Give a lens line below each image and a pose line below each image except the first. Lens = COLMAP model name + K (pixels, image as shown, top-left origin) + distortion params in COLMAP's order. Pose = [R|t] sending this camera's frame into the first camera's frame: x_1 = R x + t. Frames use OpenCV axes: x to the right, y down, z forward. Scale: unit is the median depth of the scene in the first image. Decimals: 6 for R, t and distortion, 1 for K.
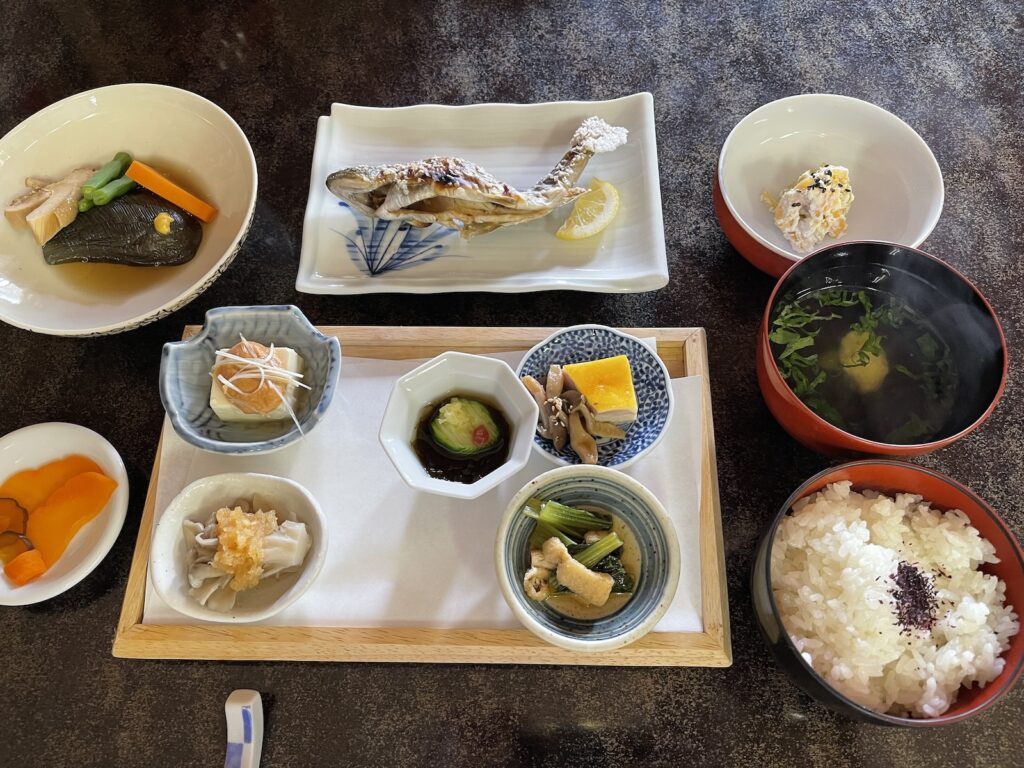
lens RADIAL K [[771.6, 0, 514.4], [0, 771.6, 385.8], [0, 0, 1]] dist [0.038599, -0.039130]
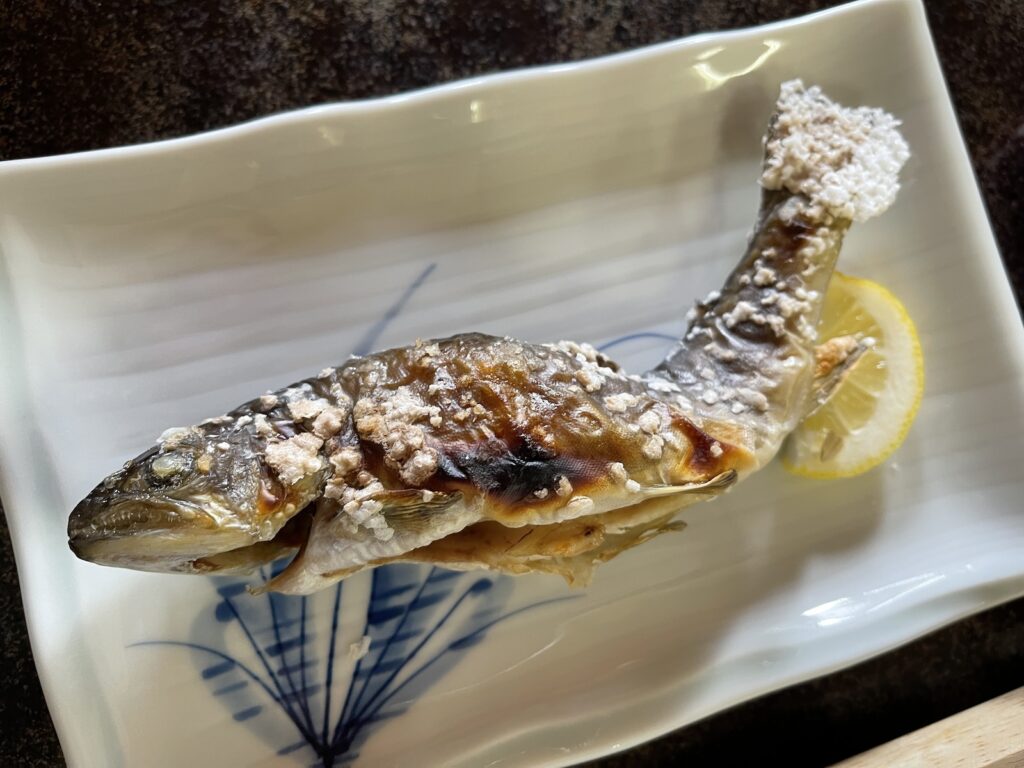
lens RADIAL K [[771.6, 0, 509.4], [0, 771.6, 381.6], [0, 0, 1]] dist [0.038599, -0.039130]
pose [[0.941535, -0.249423, 0.226495, -0.141340], [0.169787, 0.931923, 0.320457, -0.372746], [-0.291006, -0.263265, 0.919787, 0.705581]]
